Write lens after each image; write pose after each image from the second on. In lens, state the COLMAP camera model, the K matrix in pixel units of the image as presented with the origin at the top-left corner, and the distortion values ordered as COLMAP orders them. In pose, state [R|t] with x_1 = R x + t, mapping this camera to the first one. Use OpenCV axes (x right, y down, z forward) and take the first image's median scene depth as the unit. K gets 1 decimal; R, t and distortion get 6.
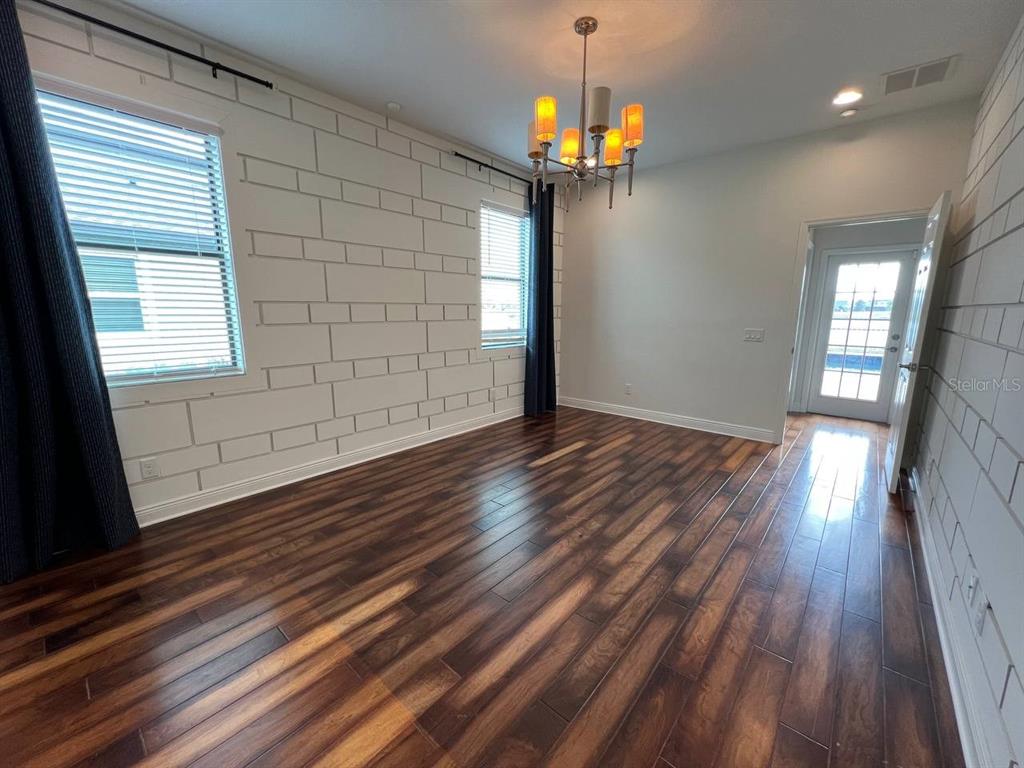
lens RADIAL K [[408.9, 0, 514.1], [0, 408.9, 386.6], [0, 0, 1]] dist [0.001000, 0.000488]
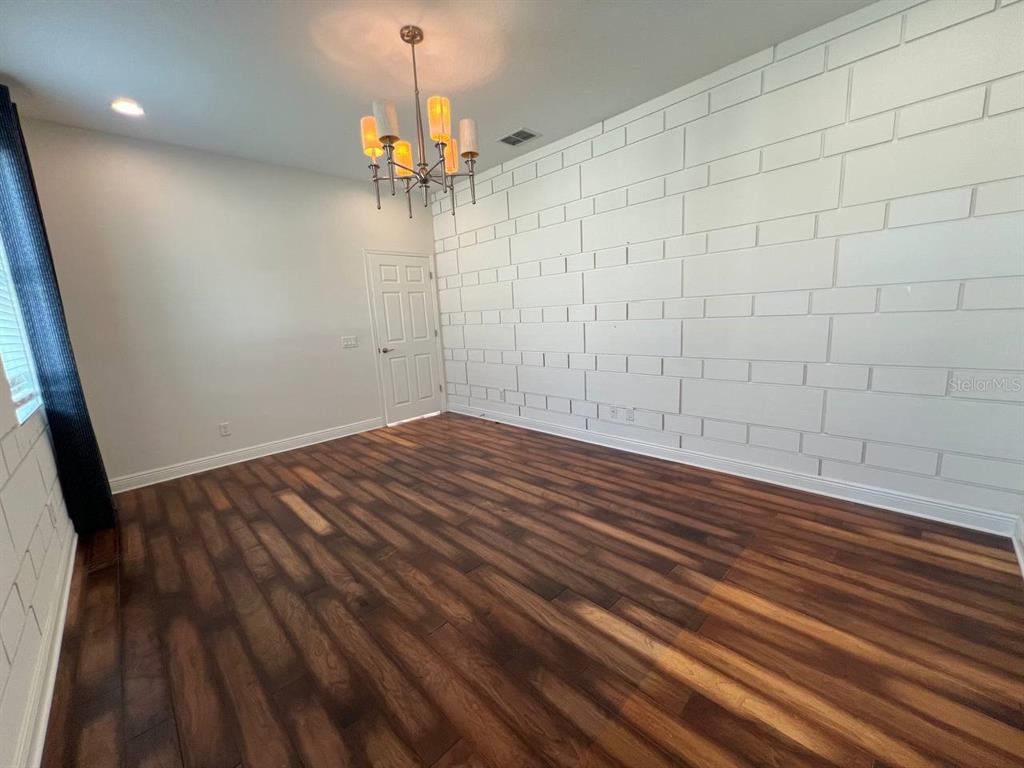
lens RADIAL K [[408.9, 0, 513.4], [0, 408.9, 384.3], [0, 0, 1]] dist [0.001000, 0.000488]
pose [[0.087235, -0.181472, 0.979519, -0.787618], [0.239104, 0.958339, 0.156253, -0.125779], [-0.967067, 0.220577, 0.126992, 0.676676]]
